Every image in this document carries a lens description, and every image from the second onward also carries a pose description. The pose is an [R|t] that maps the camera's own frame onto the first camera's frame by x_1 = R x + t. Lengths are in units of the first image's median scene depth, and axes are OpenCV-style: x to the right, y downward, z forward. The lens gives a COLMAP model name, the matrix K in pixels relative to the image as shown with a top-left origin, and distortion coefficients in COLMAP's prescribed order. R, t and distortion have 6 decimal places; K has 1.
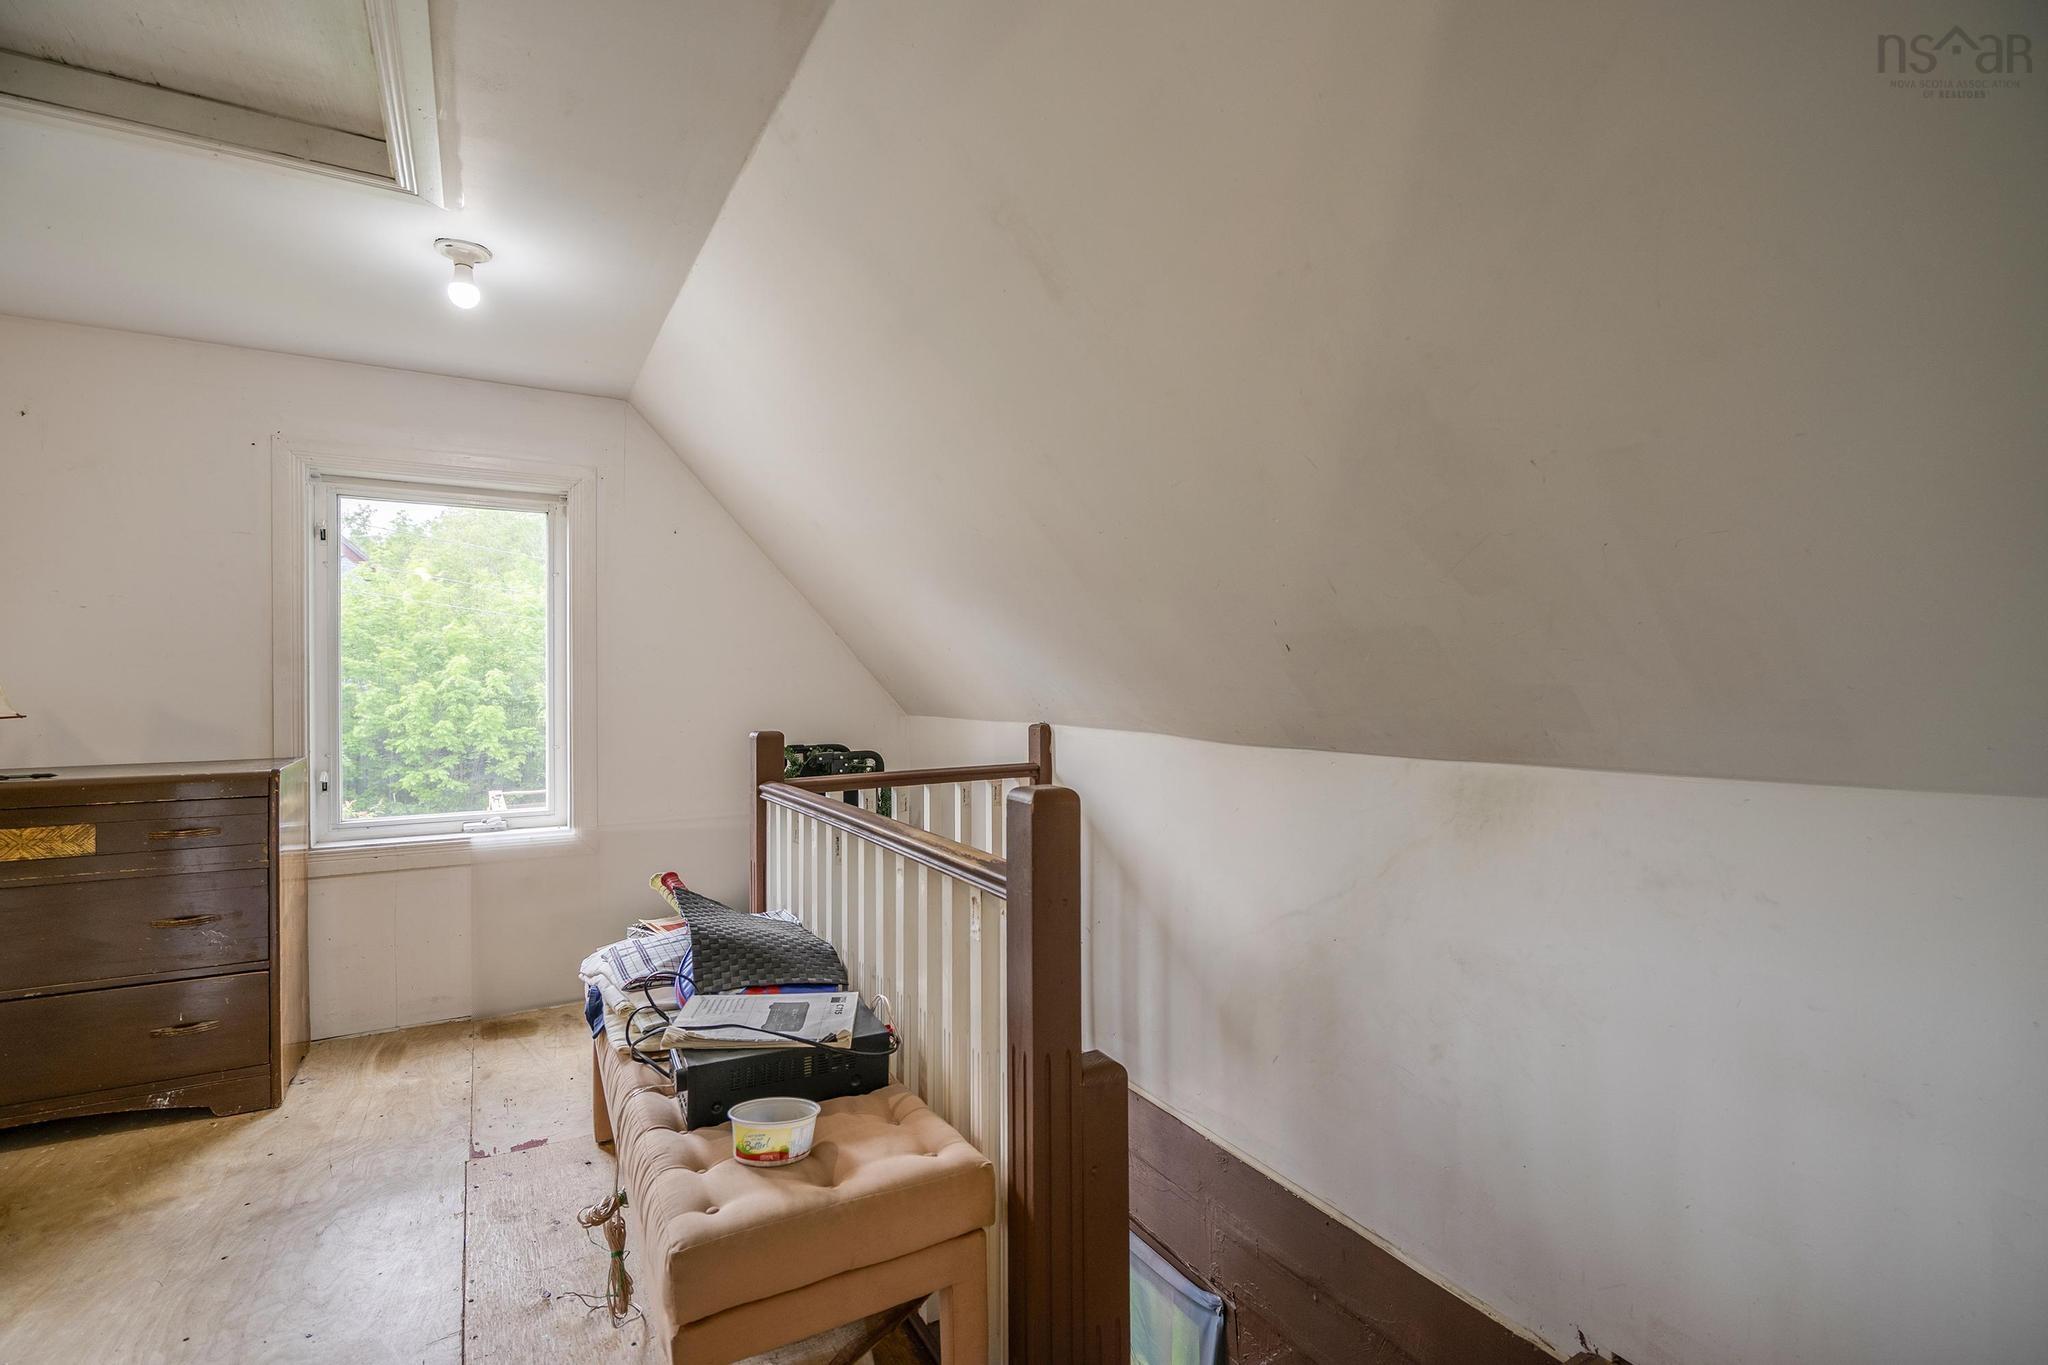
lens RADIAL K [[946.6, 0, 1034.1], [0, 946.6, 682.6], [0, 0, 1]] dist [-0.002140, 0.000178]
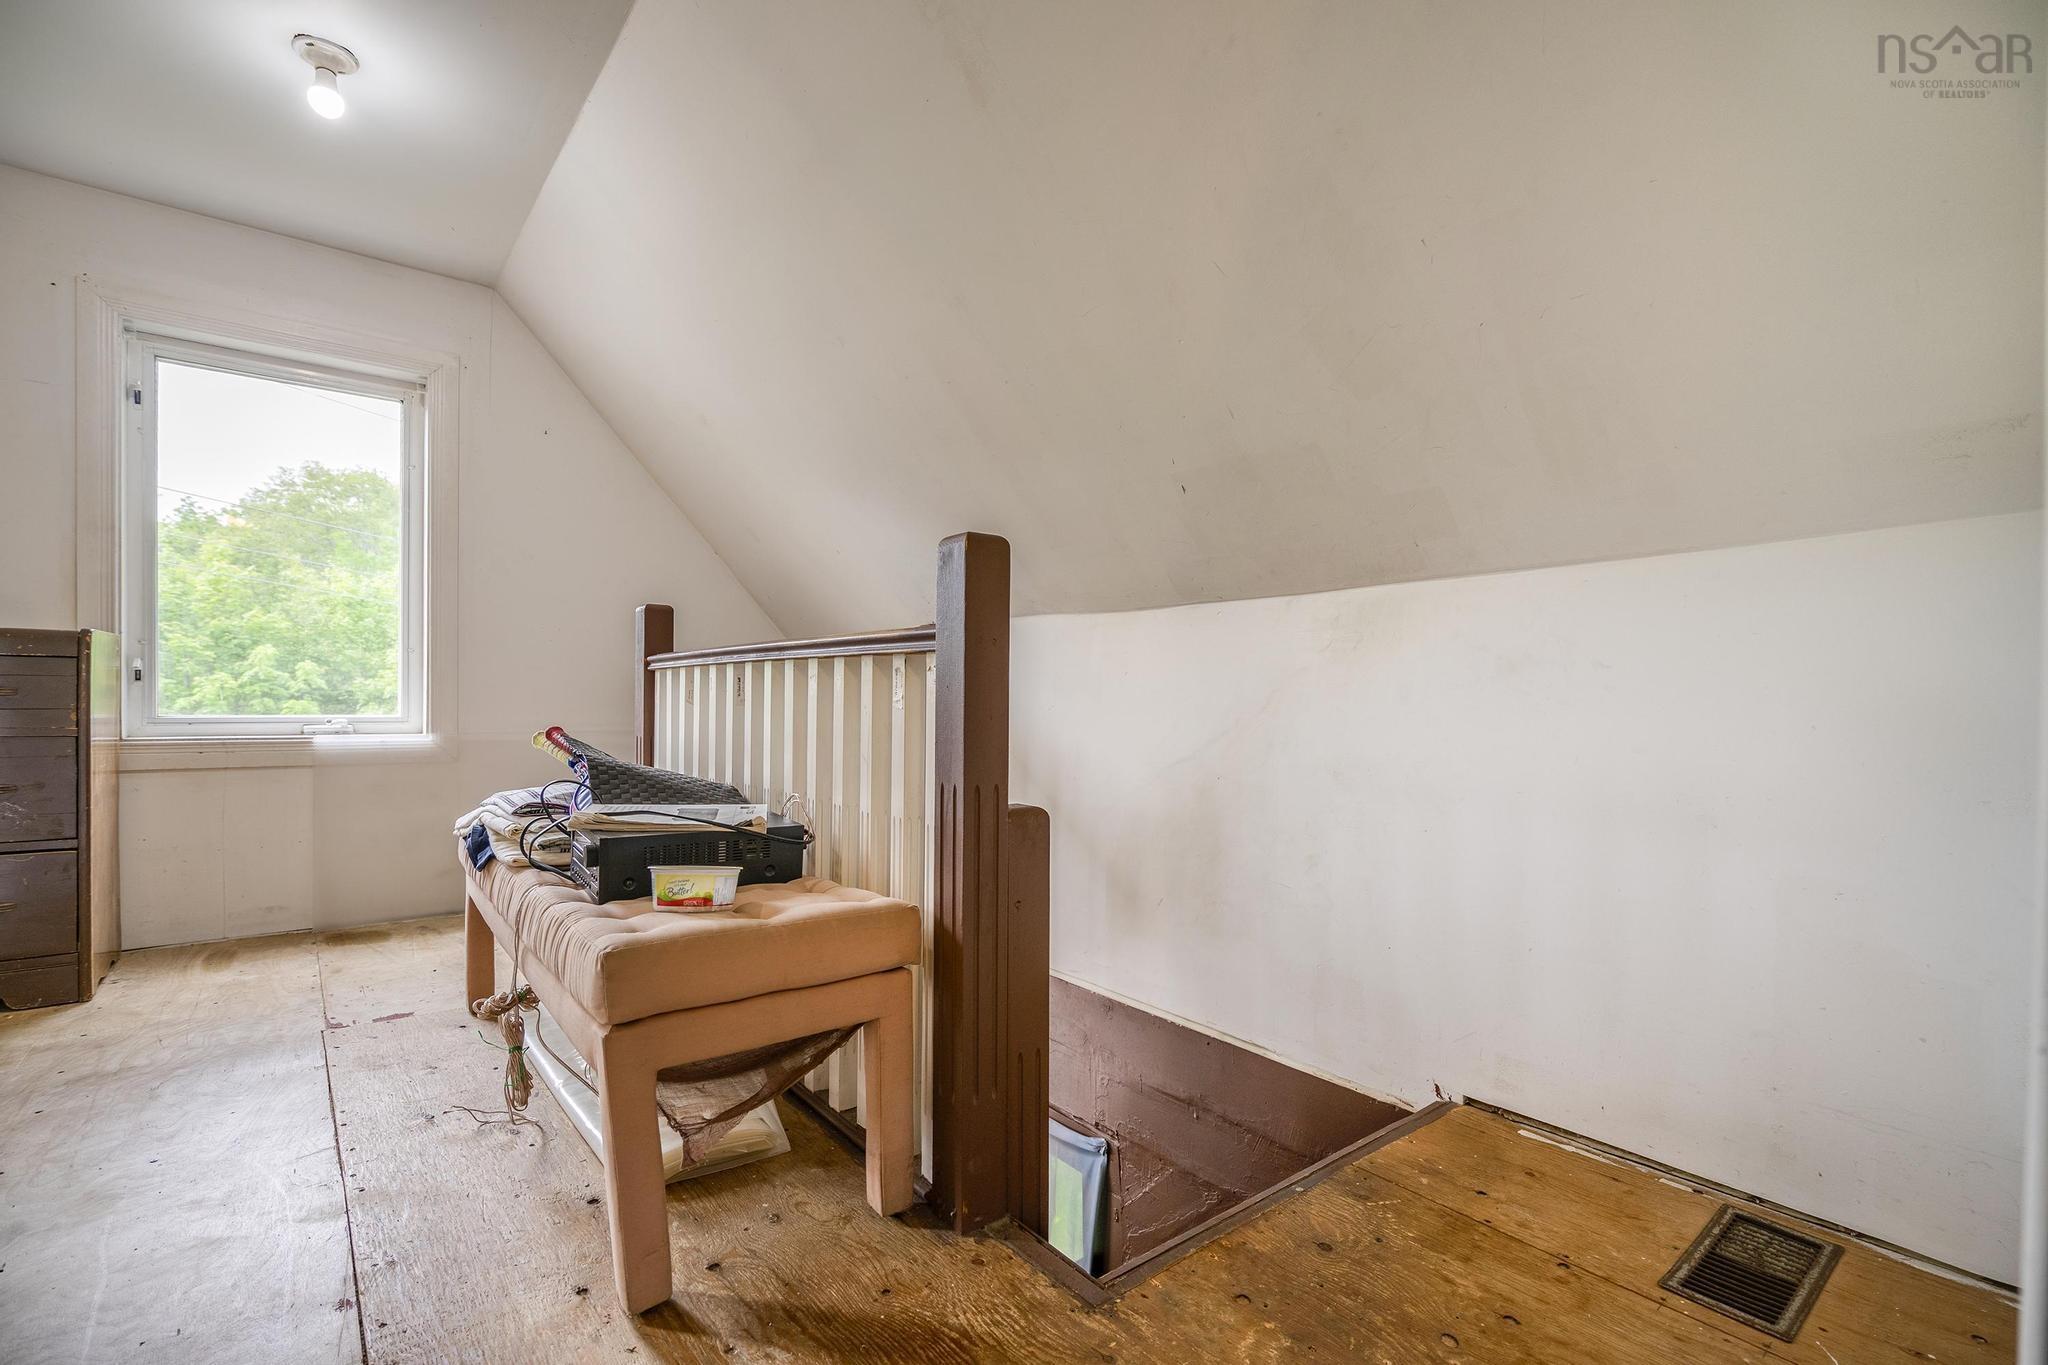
lens RADIAL K [[930.1, 0, 1025.6], [0, 930.1, 708.0], [0, 0, 1]] dist [-0.000255, 0.000162]
pose [[0.989696, 0.011595, 0.142714, -0.041299], [-0.012803, 0.999890, 0.007550, 0.155252], [-0.142611, -0.009299, 0.989735, -0.009057]]
